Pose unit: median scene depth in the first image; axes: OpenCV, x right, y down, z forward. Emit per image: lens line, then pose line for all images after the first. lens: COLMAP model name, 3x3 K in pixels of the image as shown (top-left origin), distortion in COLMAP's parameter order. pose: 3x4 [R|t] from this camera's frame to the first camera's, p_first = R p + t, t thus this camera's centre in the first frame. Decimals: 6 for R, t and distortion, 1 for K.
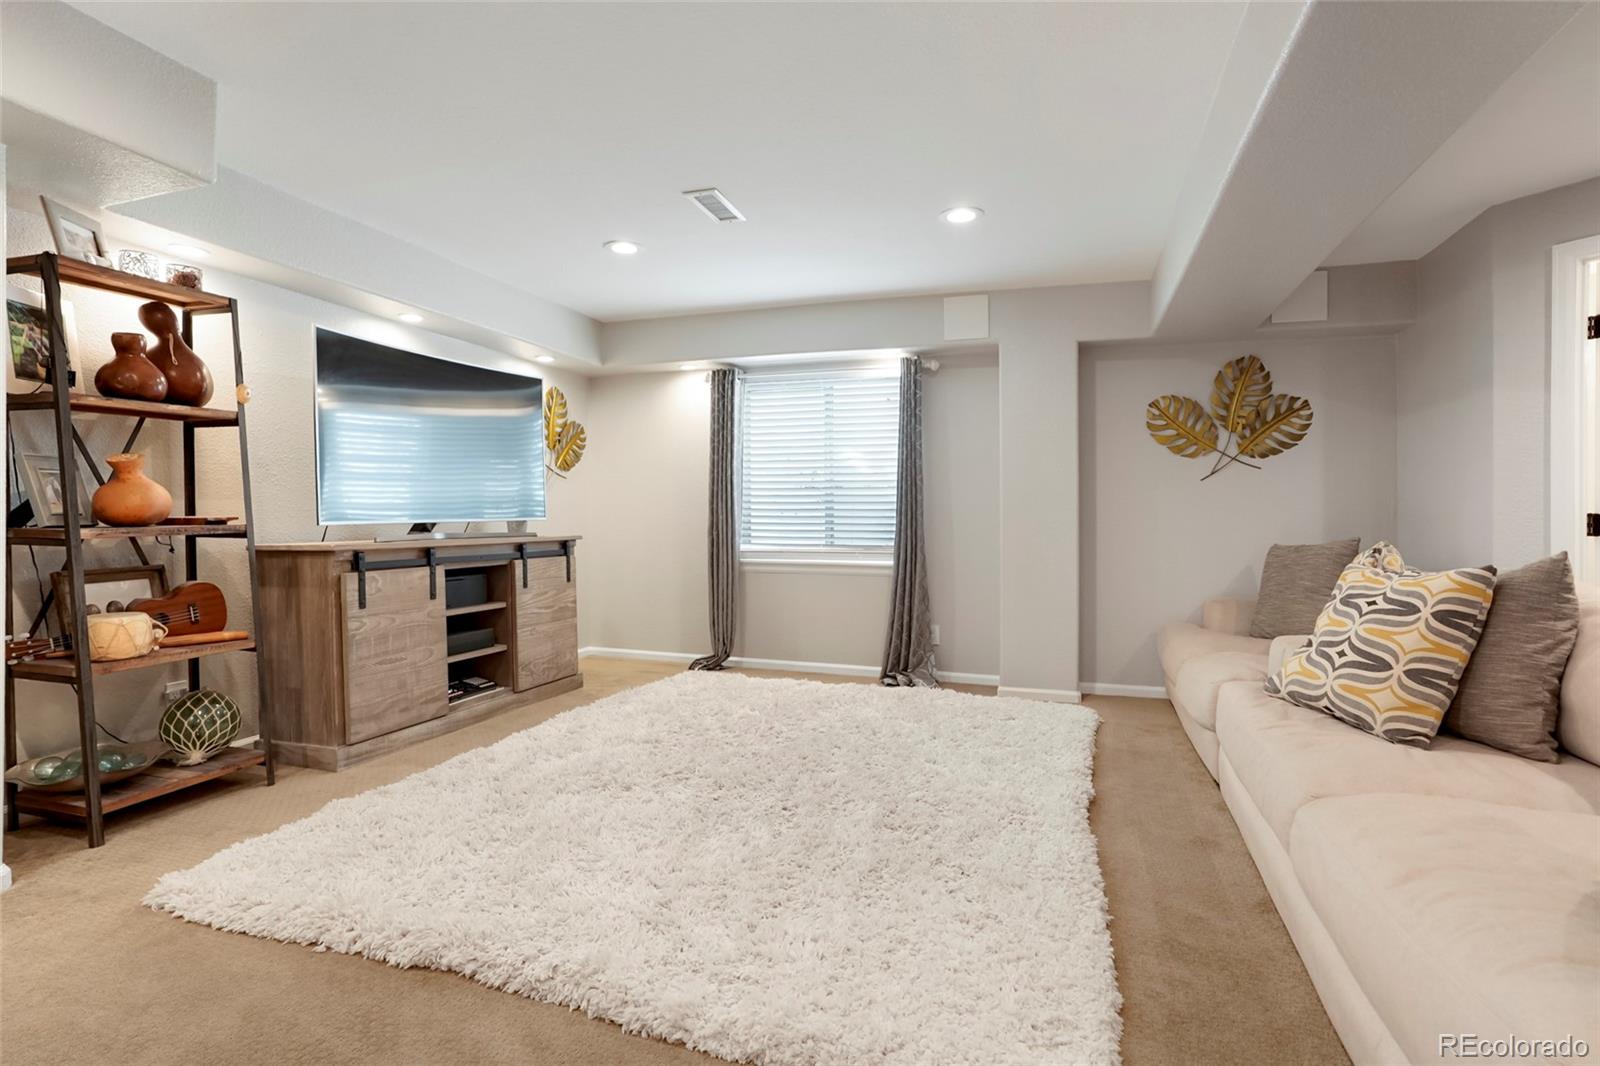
lens RADIAL K [[792.0, 0, 791.6], [0, 792.0, 510.9], [0, 0, 1]] dist [-0.035997, 0.035977]
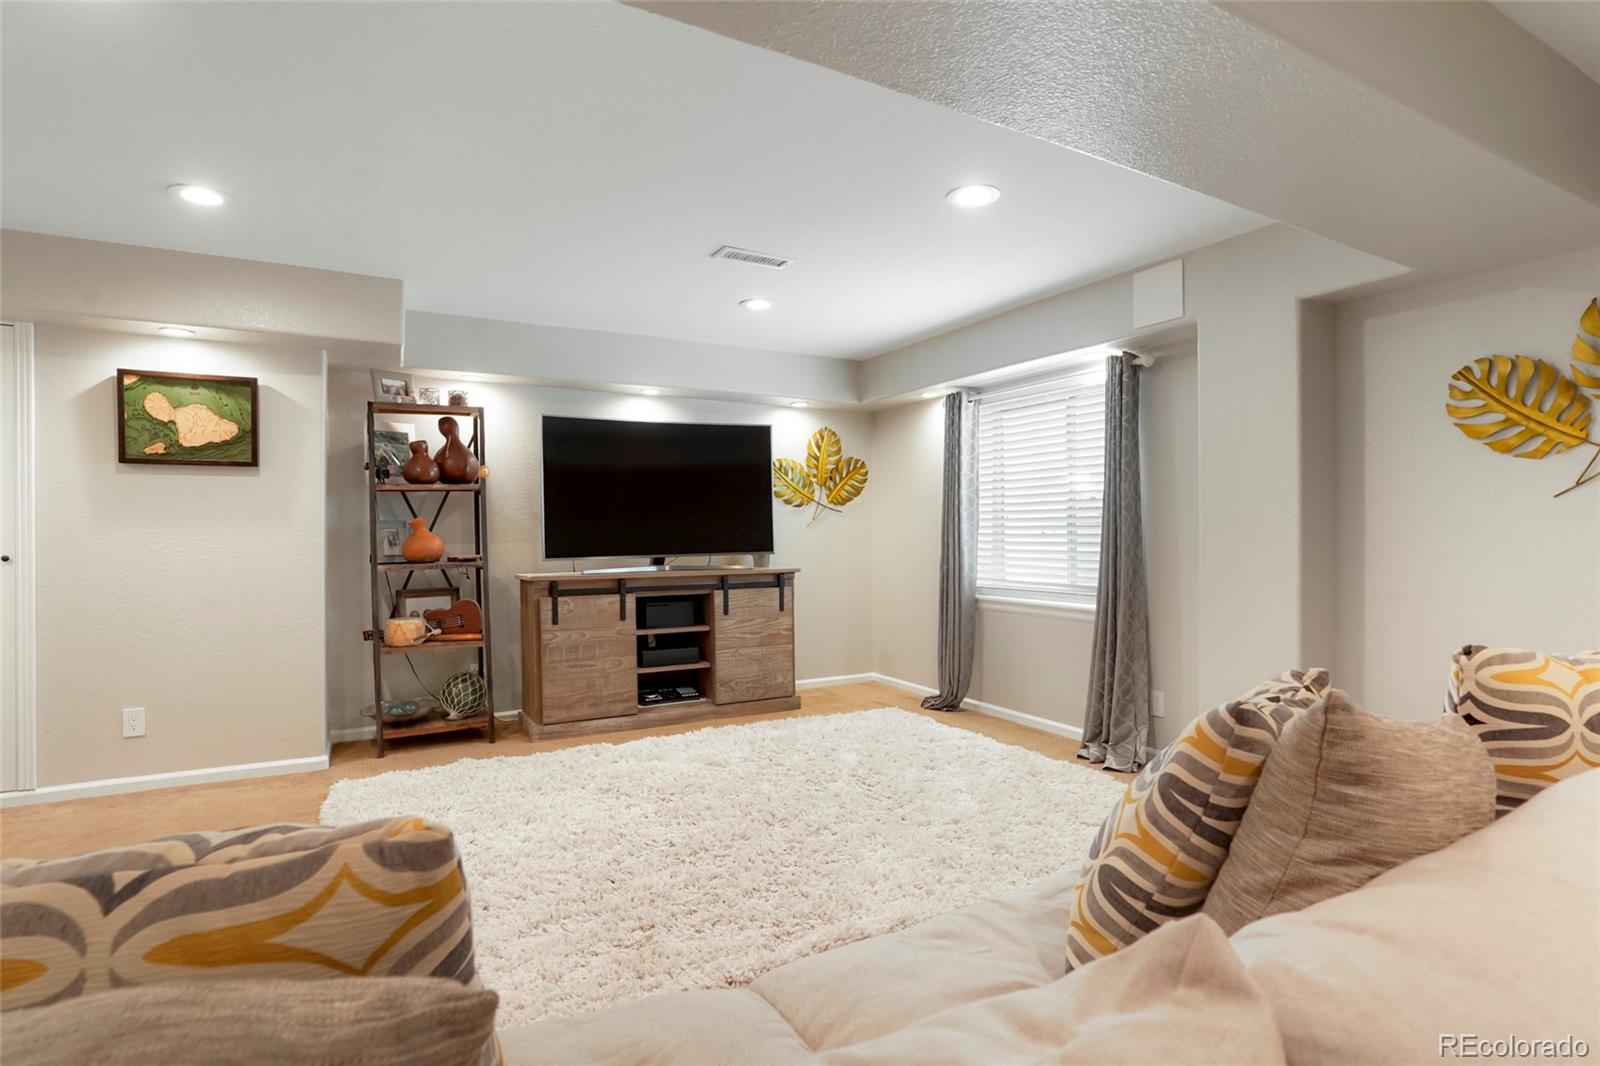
lens RADIAL K [[799.7, 0, 800.0], [0, 799.7, 533.0], [0, 0, 1]] dist [-0.073531, 0.085829]
pose [[0.742136, -0.007223, -0.670210, 0.542519], [0.014477, 0.999881, 0.005254, -0.026570], [0.670092, -0.013602, 0.742153, 0.225769]]
